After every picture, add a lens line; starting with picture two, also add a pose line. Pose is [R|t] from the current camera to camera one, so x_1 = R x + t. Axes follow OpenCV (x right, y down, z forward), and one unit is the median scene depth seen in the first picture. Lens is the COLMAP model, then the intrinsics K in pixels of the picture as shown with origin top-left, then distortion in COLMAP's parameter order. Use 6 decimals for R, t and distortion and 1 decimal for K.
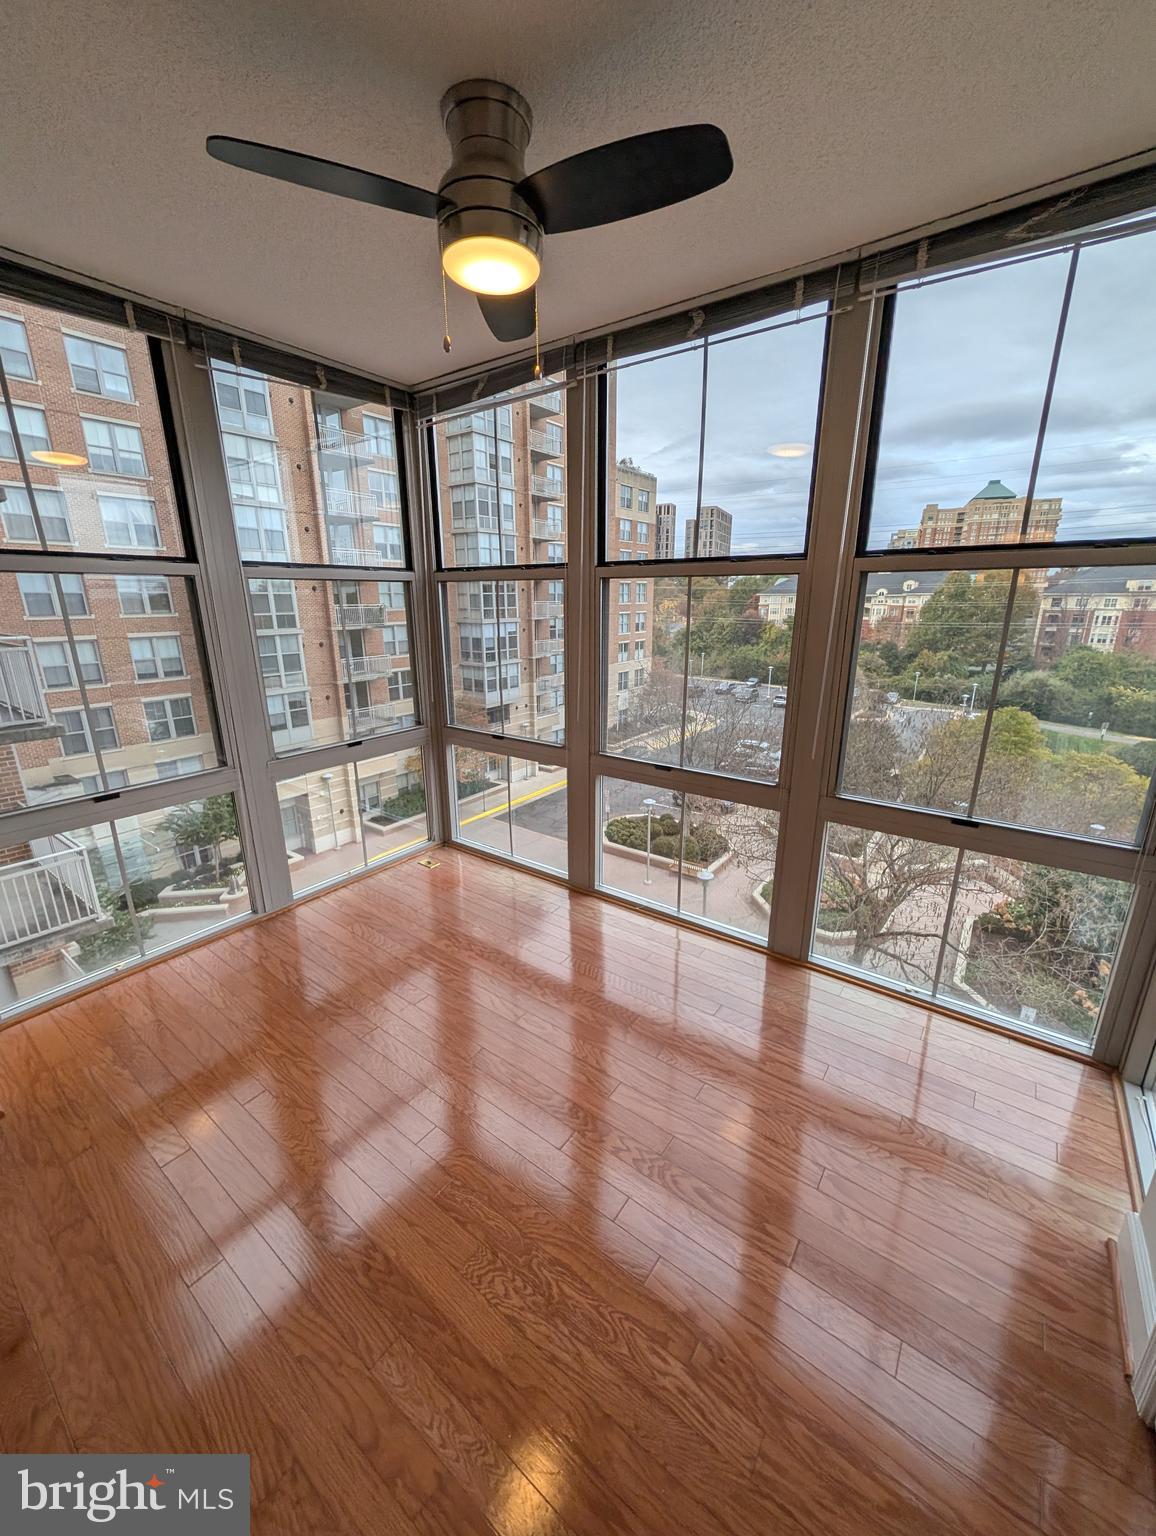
lens RADIAL K [[588.7, 0, 581.0], [0, 588.7, 764.2], [0, 0, 1]] dist [-0.000399, 0.000544]
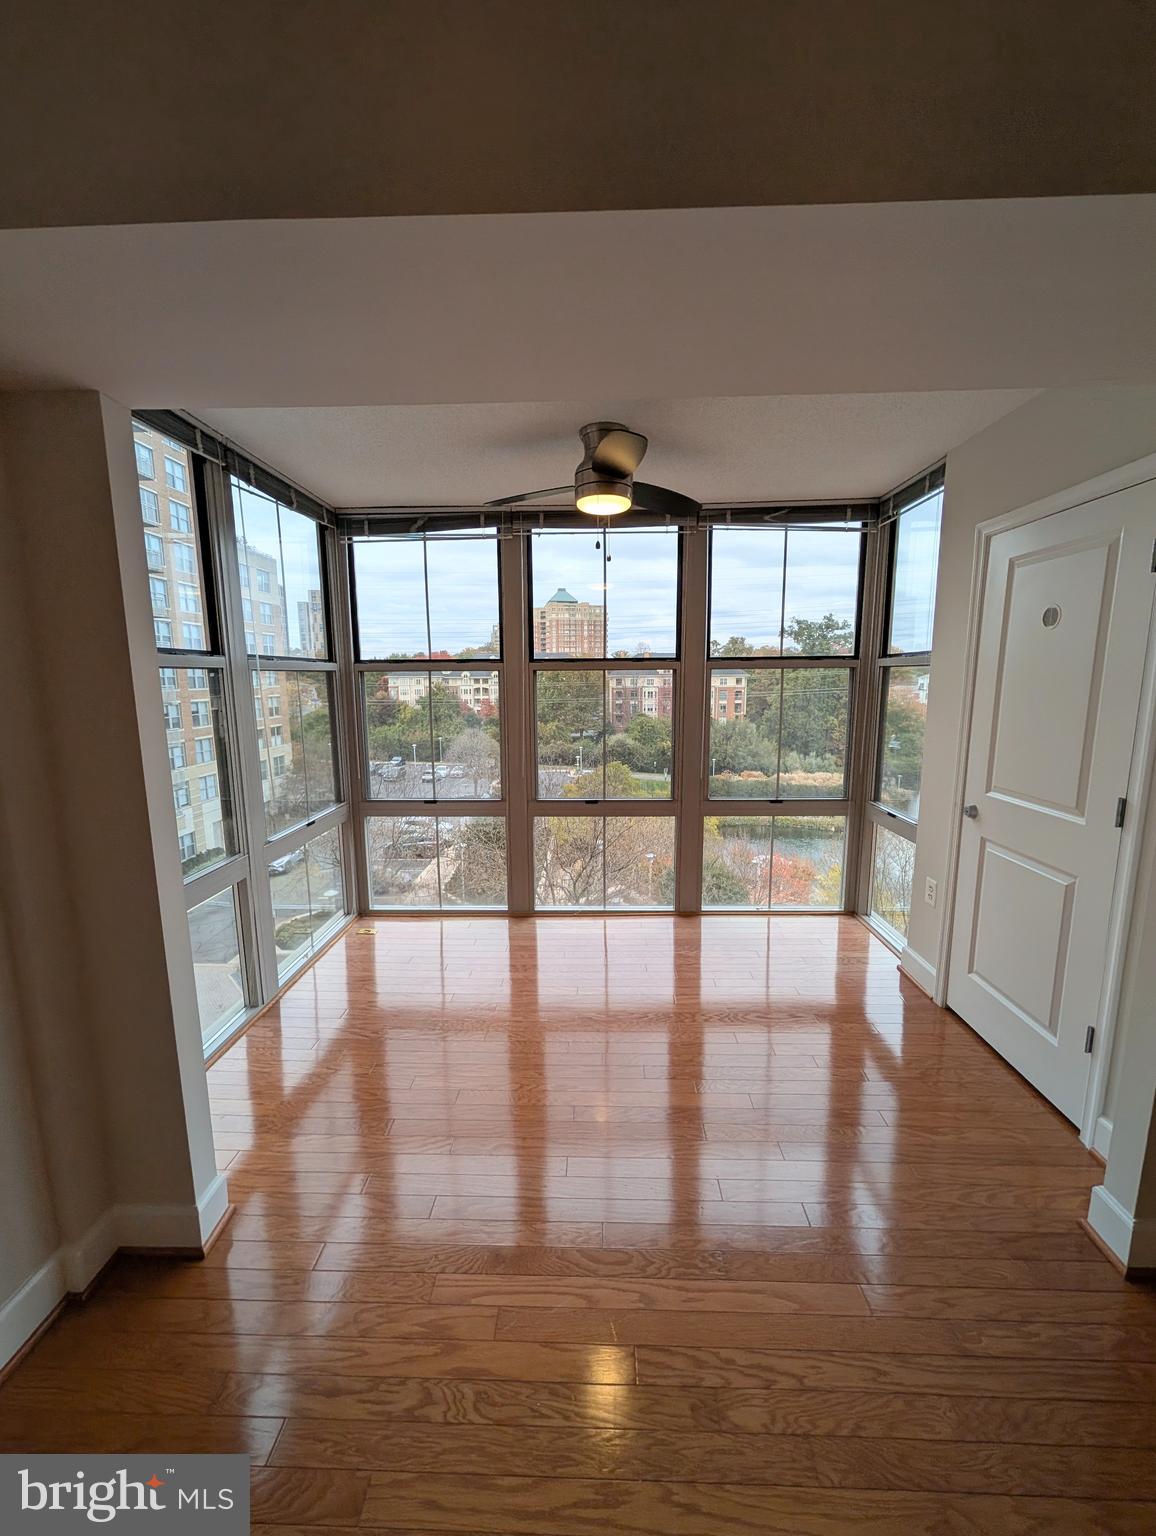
lens RADIAL K [[588.7, 0, 577.0], [0, 588.7, 764.0], [0, 0, 1]] dist [-0.000399, 0.000544]
pose [[0.825894, -0.085854, 0.557250, -0.595951], [0.159293, 0.983604, -0.084546, 0.027649], [-0.540855, 0.158592, 0.826029, -0.138148]]
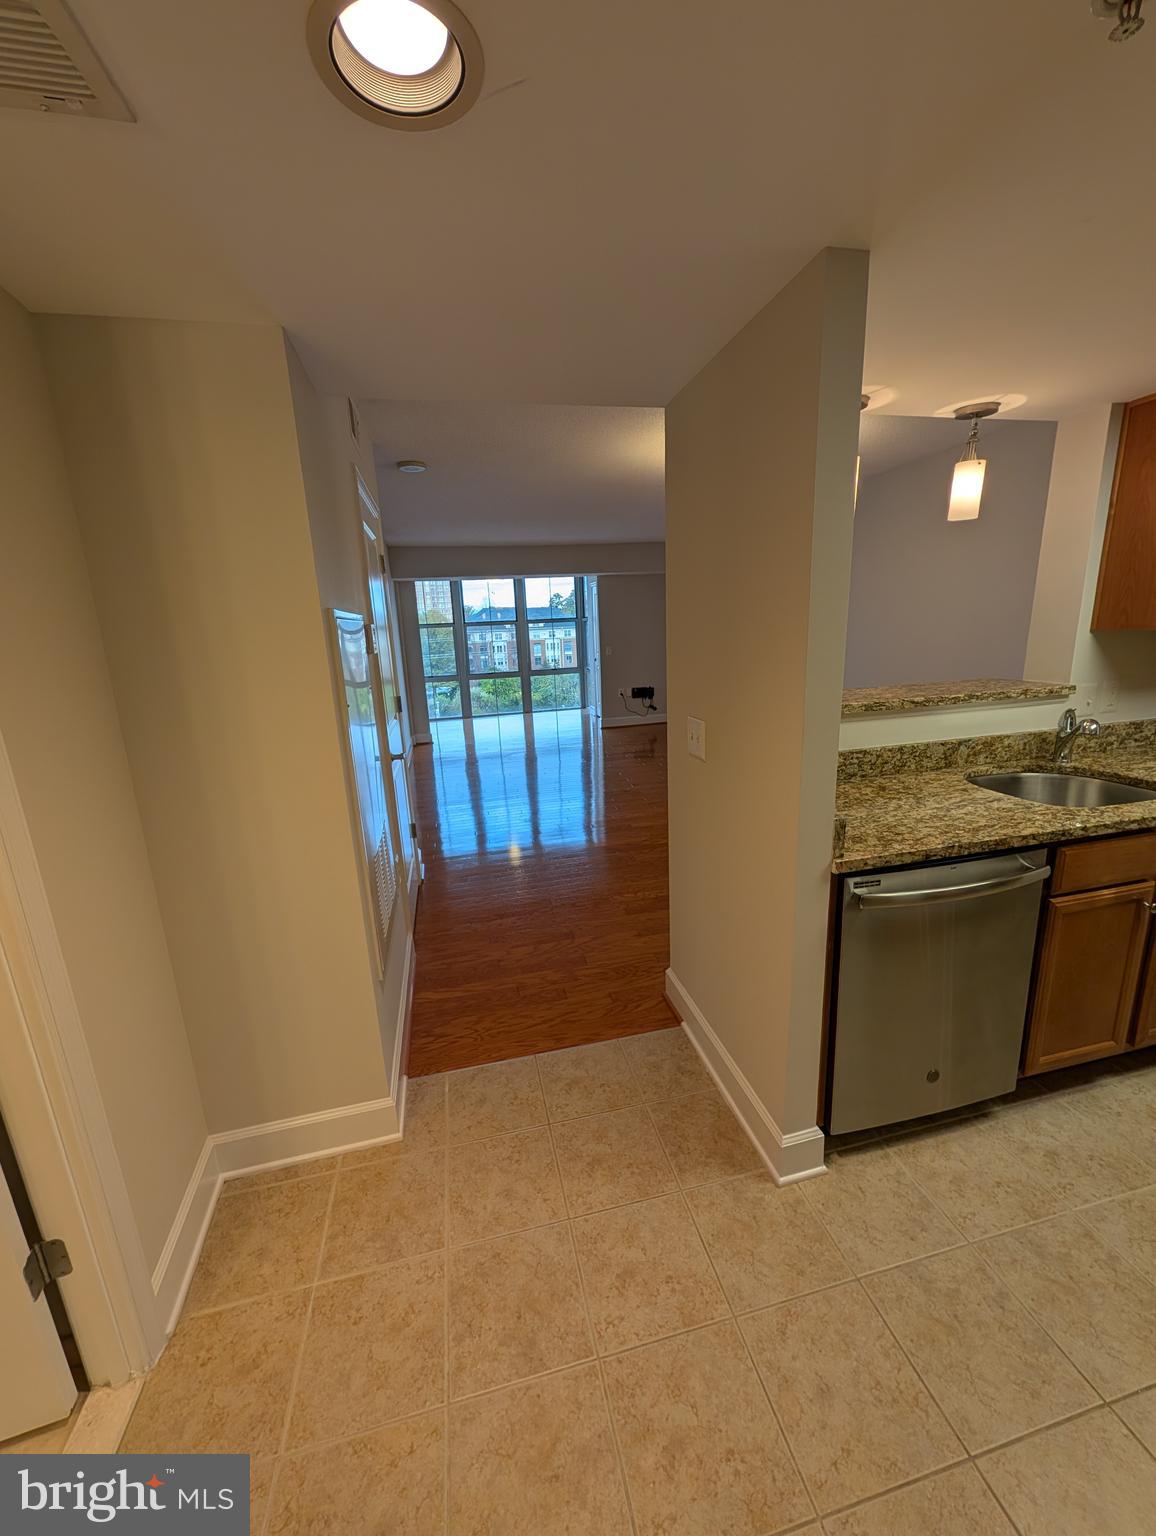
lens RADIAL K [[588.7, 0, 581.0], [0, 588.7, 766.9], [0, 0, 1]] dist [-0.000399, 0.000544]
pose [[0.652432, -0.201012, 0.730703, -2.229172], [0.249132, 0.967483, 0.043704, 0.533261], [-0.715728, 0.153528, 0.681295, -1.828299]]
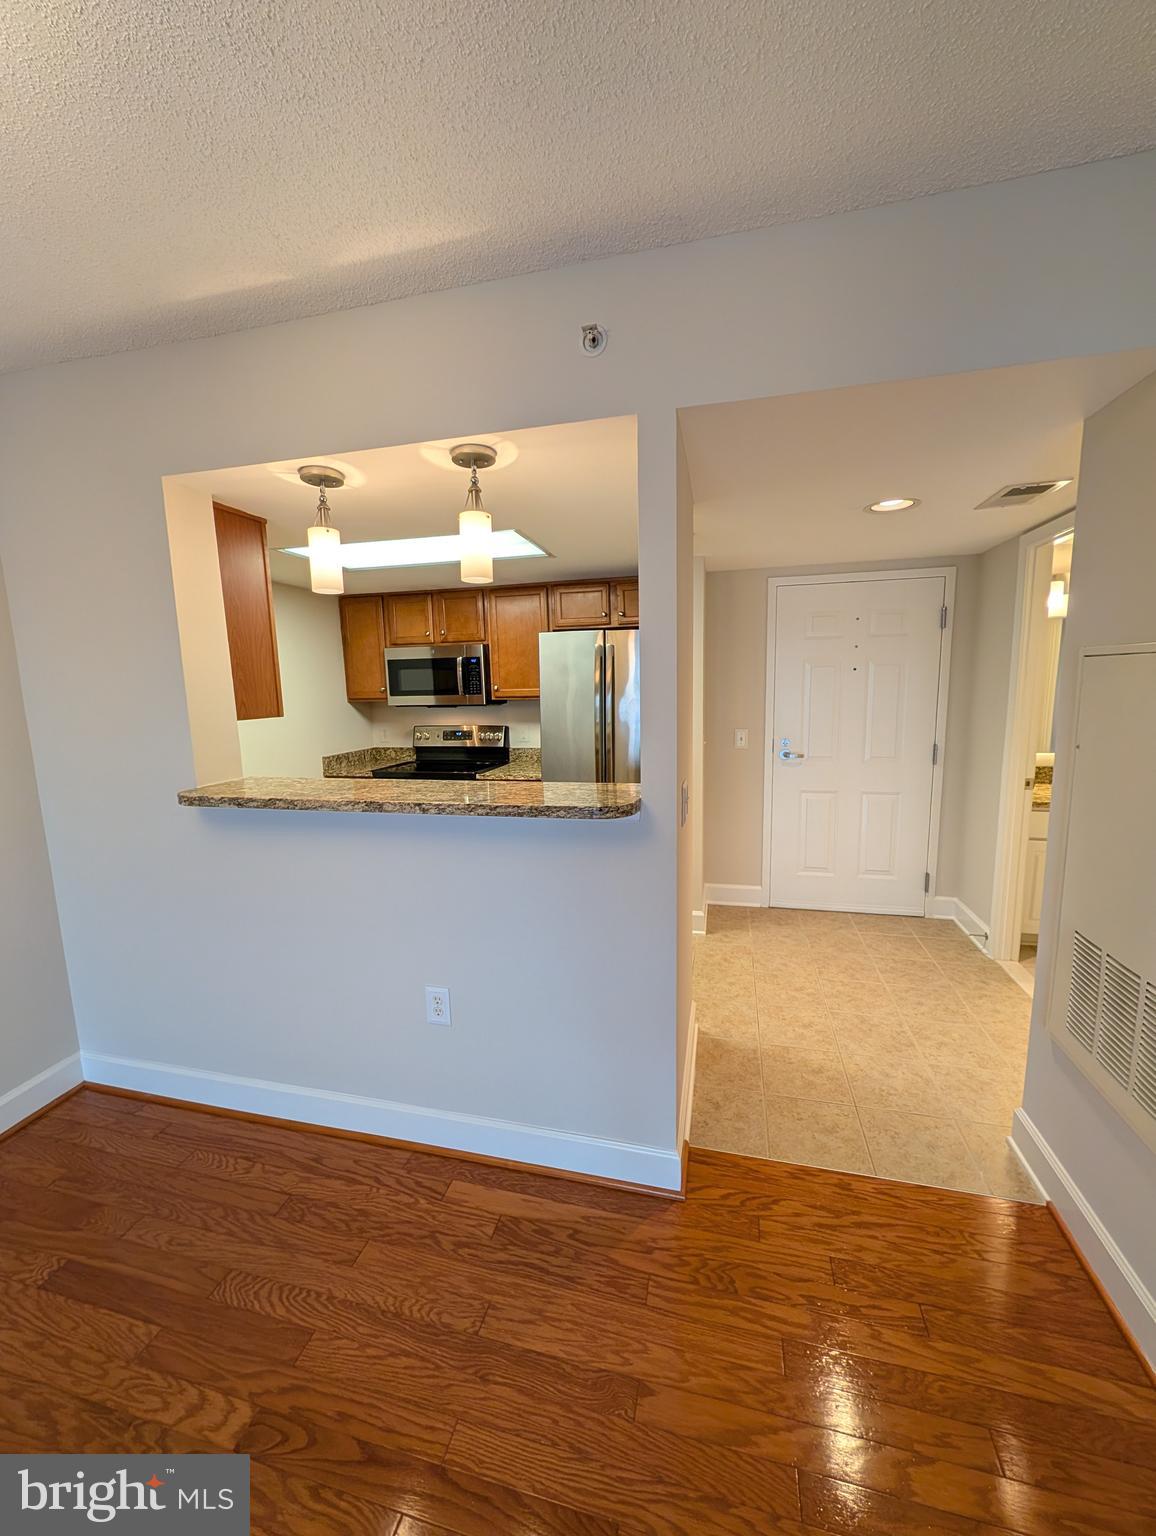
lens RADIAL K [[588.7, 0, 579.9], [0, 588.7, 768.4], [0, 0, 1]] dist [-0.000399, 0.000544]
pose [[-0.922712, 0.082501, -0.376558, -1.334083], [-0.079866, 0.914722, 0.396112, 0.289582], [0.377125, 0.395572, -0.837436, -1.016747]]
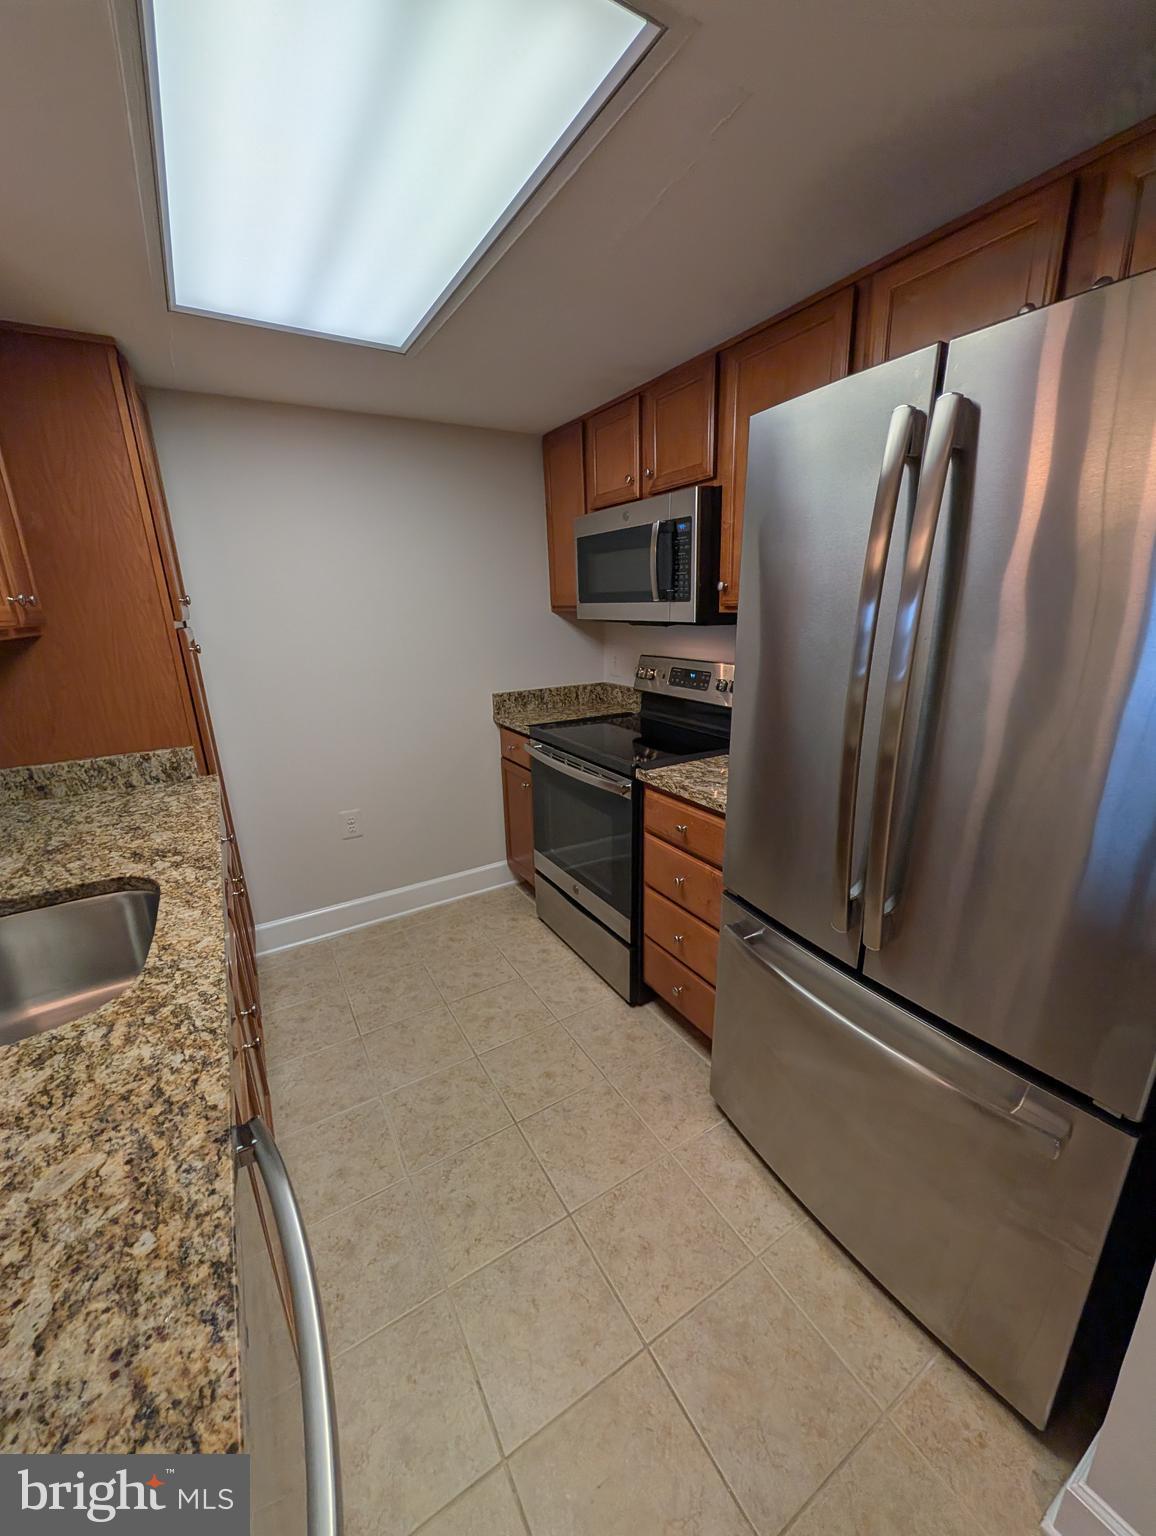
lens RADIAL K [[588.7, 0, 581.2], [0, 588.7, 767.1], [0, 0, 1]] dist [-0.000399, 0.000544]
pose [[-0.923872, -0.076770, 0.374923, -1.803890], [0.134775, 0.851646, 0.506492, 0.507549], [-0.358185, 0.518464, -0.776465, -1.686159]]
